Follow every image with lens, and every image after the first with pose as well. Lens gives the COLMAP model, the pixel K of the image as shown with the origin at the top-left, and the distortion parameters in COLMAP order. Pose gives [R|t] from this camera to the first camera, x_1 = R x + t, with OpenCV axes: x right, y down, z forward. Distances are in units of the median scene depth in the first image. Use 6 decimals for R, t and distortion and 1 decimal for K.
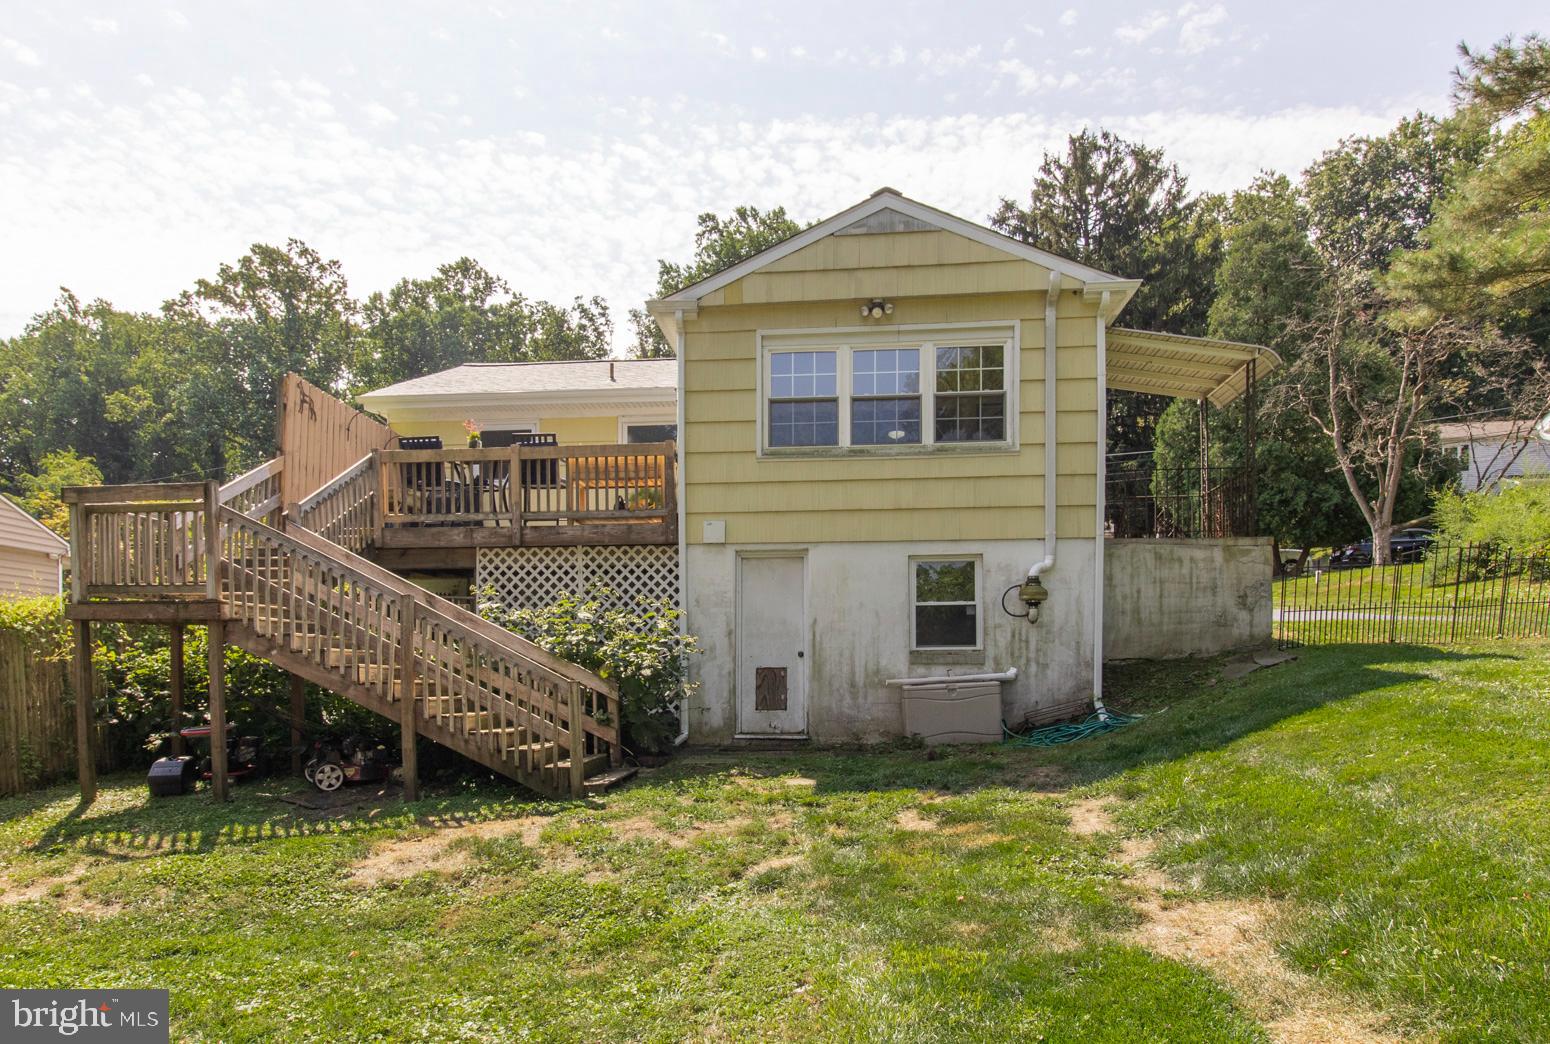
lens RADIAL K [[1008.6, 0, 774.6], [0, 1008.6, 571.2], [0, 0, 1]] dist [0.000178, -0.000427]
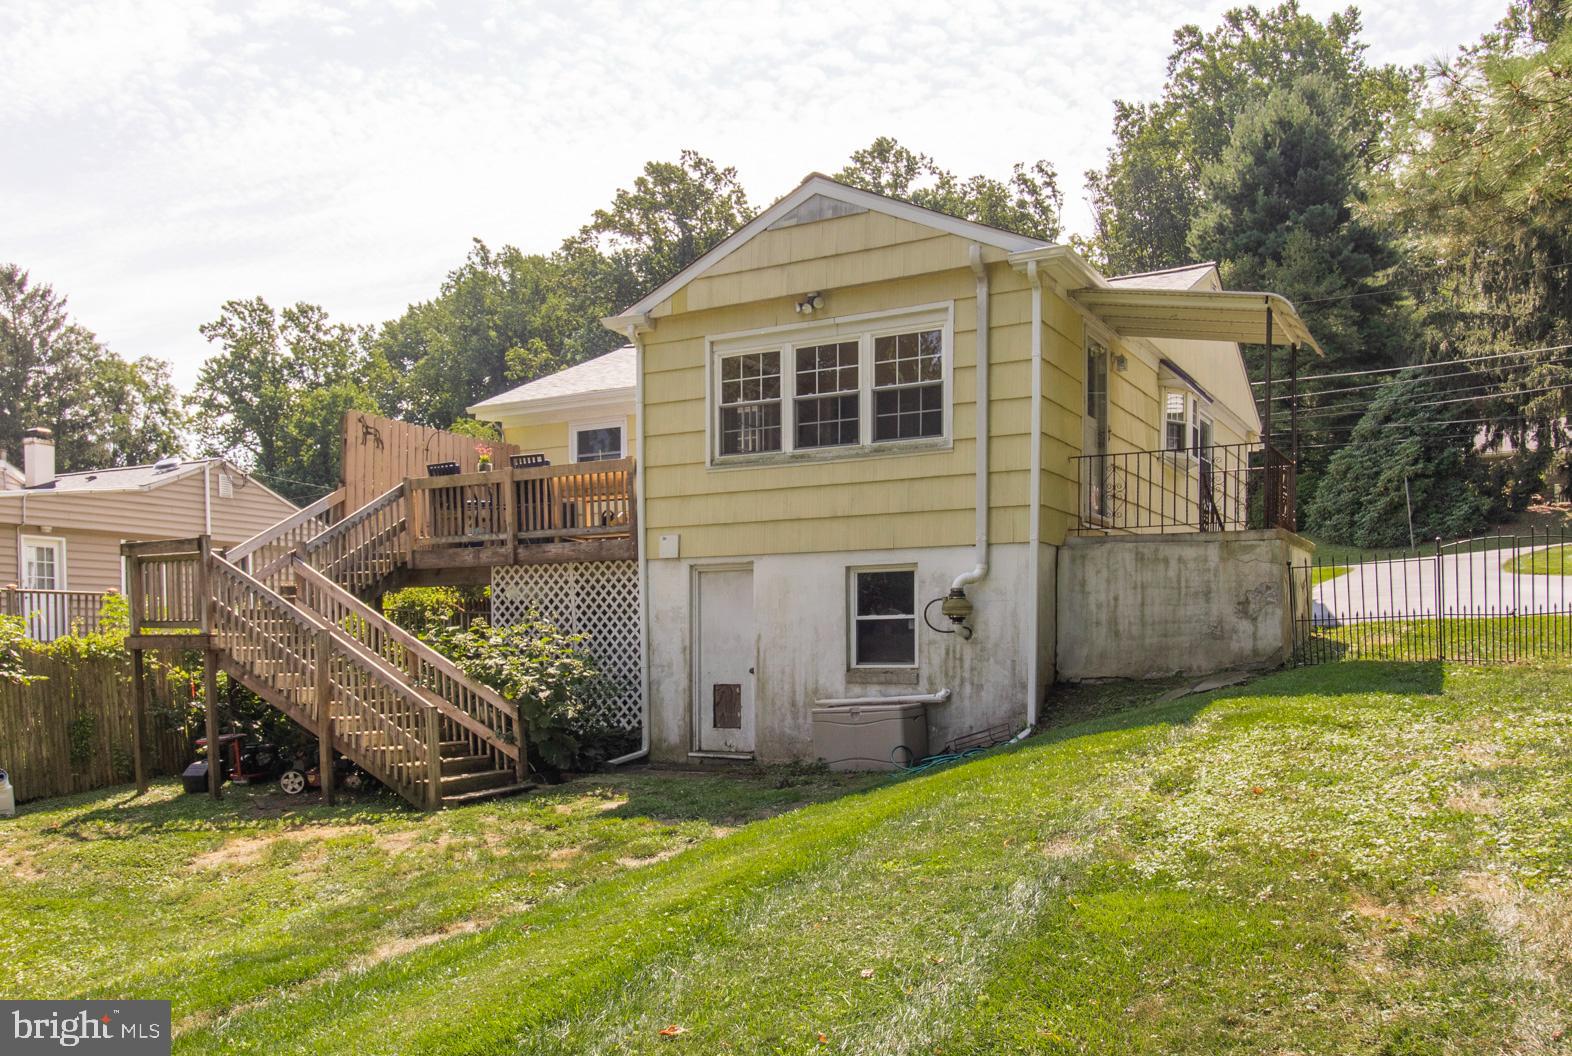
lens RADIAL K [[1297.5, 0, 786.2], [0, 1297.5, 529.0], [0, 0, 1]] dist [0.003560, -0.009025]
pose [[0.916687, -0.038260, -0.397769, 0.547970], [0.044564, 0.998985, 0.006612, -0.059136], [0.397112, -0.023788, 0.917462, -0.119918]]
